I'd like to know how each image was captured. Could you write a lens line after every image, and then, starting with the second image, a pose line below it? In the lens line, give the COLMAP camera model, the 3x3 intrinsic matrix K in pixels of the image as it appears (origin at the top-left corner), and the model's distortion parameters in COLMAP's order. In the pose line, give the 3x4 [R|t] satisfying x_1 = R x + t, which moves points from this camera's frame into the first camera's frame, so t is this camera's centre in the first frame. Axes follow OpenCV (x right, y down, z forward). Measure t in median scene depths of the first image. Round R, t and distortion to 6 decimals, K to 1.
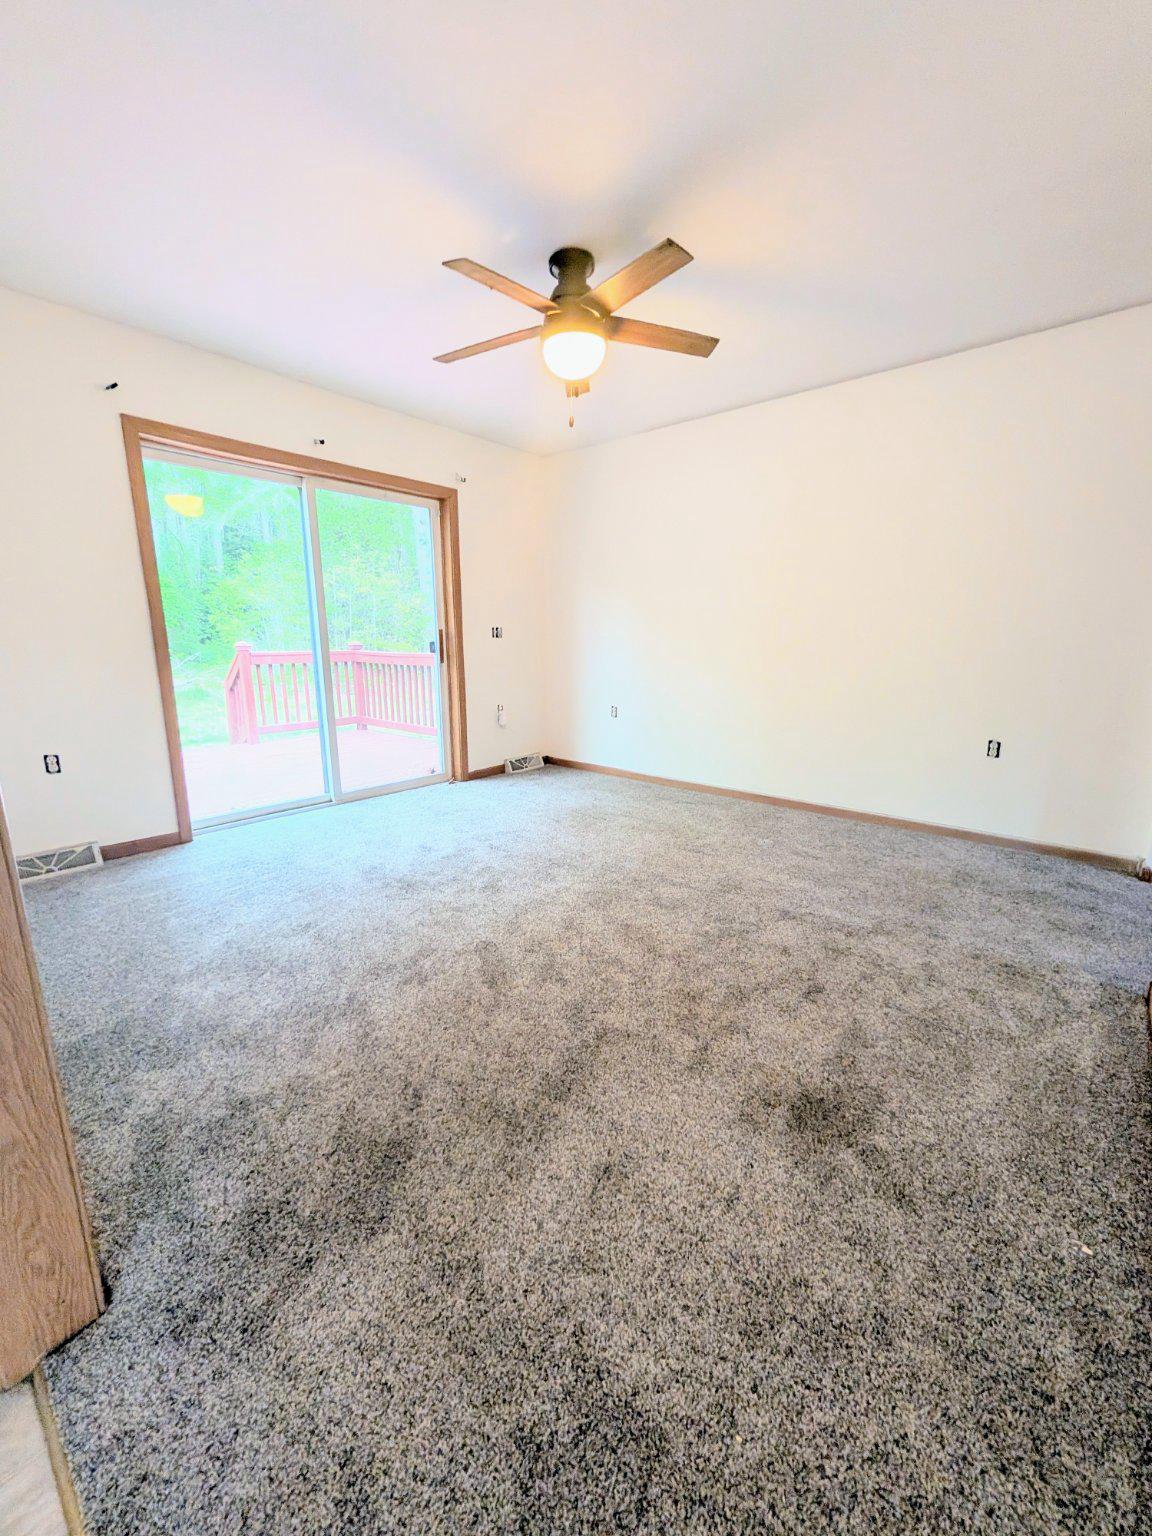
lens RADIAL K [[614.0, 0, 583.0], [0, 614.0, 770.5], [0, 0, 1]] dist [0.003425, 0.000129]
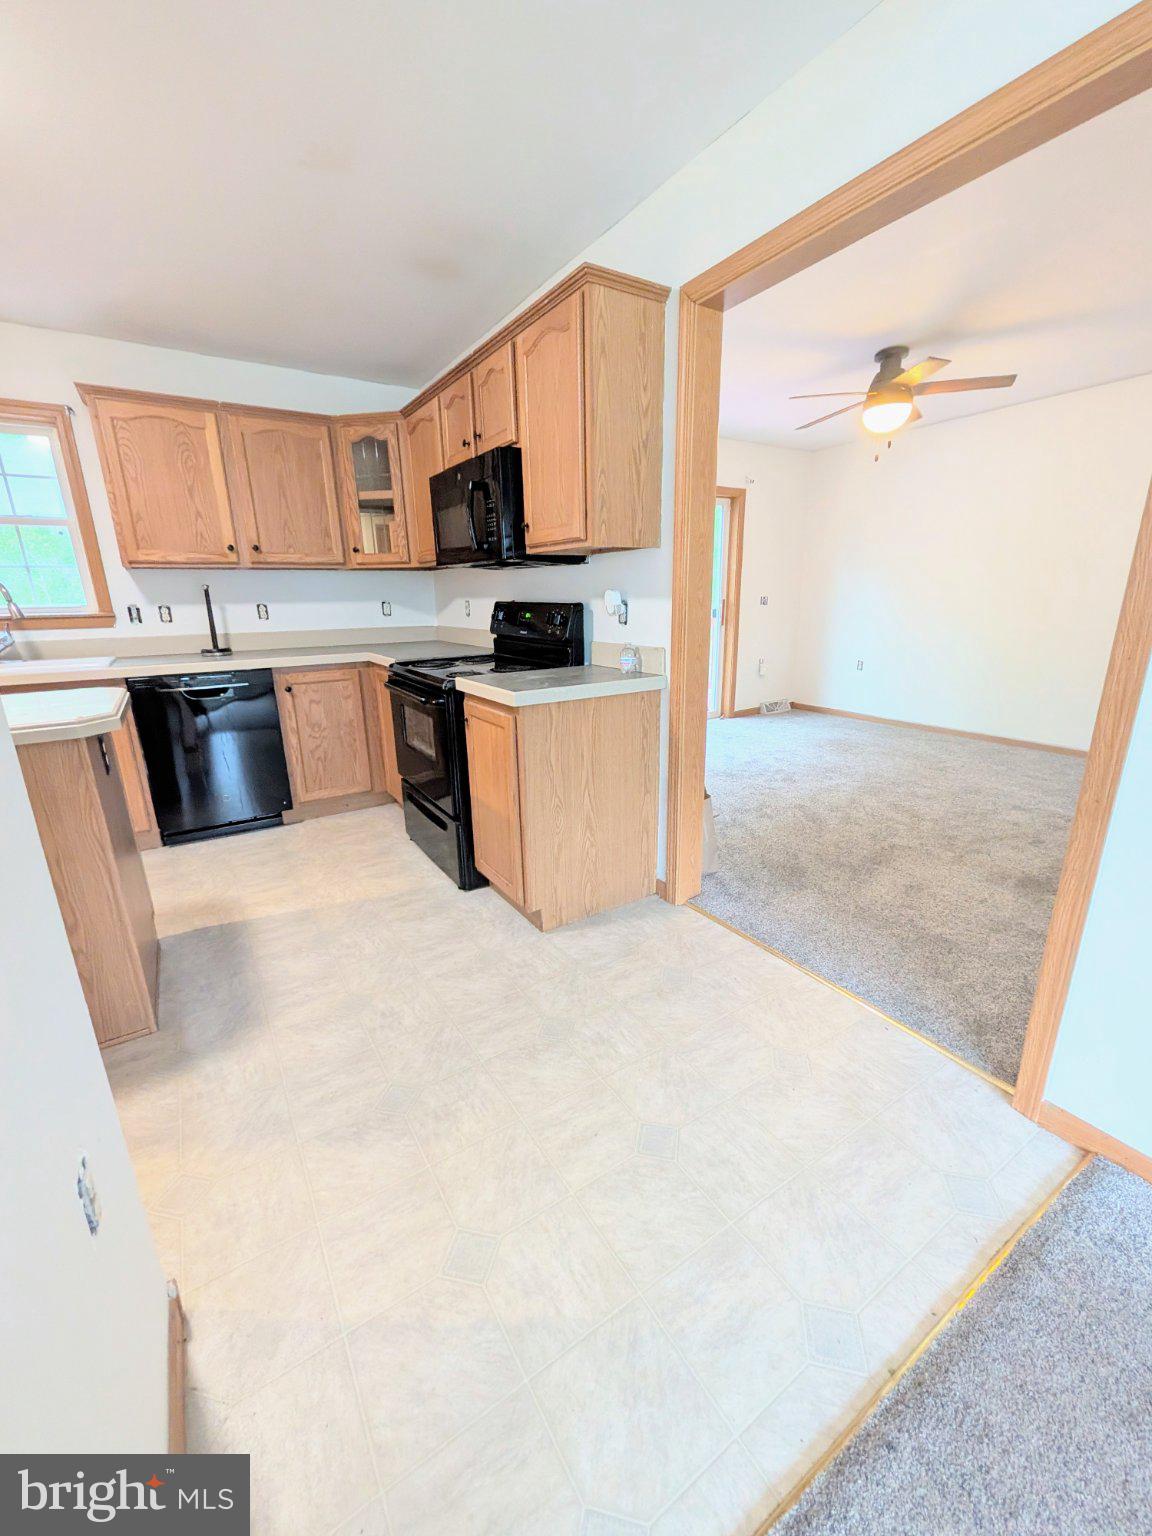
lens RADIAL K [[616.0, 0, 581.9], [0, 616.0, 767.5], [0, 0, 1]] dist [0.000103, 0.000066]
pose [[0.957688, 0.061155, -0.281237, -0.244956], [-0.043981, 0.996784, 0.066981, 0.095647], [0.284429, -0.051778, 0.957298, -0.661187]]
